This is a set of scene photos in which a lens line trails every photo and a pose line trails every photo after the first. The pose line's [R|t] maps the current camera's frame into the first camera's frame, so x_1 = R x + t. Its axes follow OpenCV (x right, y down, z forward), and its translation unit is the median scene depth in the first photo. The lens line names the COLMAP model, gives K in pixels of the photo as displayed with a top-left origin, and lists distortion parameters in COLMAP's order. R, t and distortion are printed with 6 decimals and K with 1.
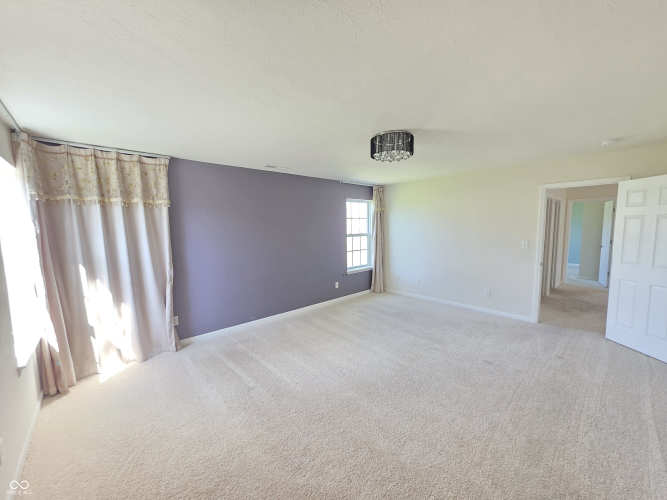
lens RADIAL K [[266.0, 0, 334.3], [0, 266.0, 250.9], [0, 0, 1]] dist [0.000360, -0.000077]
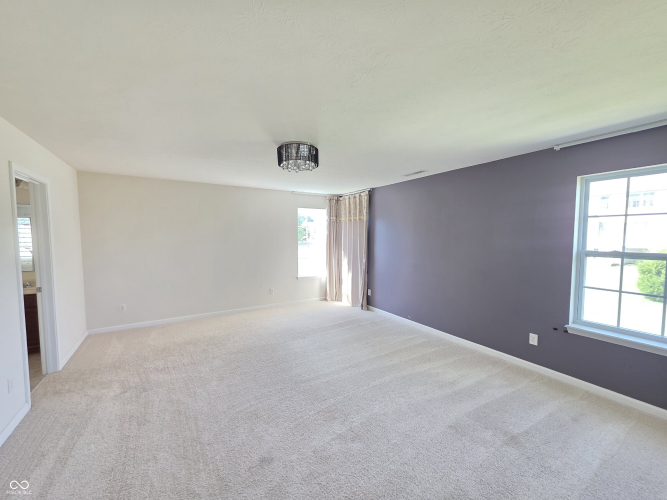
lens RADIAL K [[266.0, 0, 334.3], [0, 266.0, 250.9], [0, 0, 1]] dist [0.000360, -0.000077]
pose [[-0.183395, 0.081260, -0.979675, 0.625167], [-0.087322, 0.991291, 0.098570, -0.074618], [0.979153, 0.103625, -0.174702, 0.682933]]
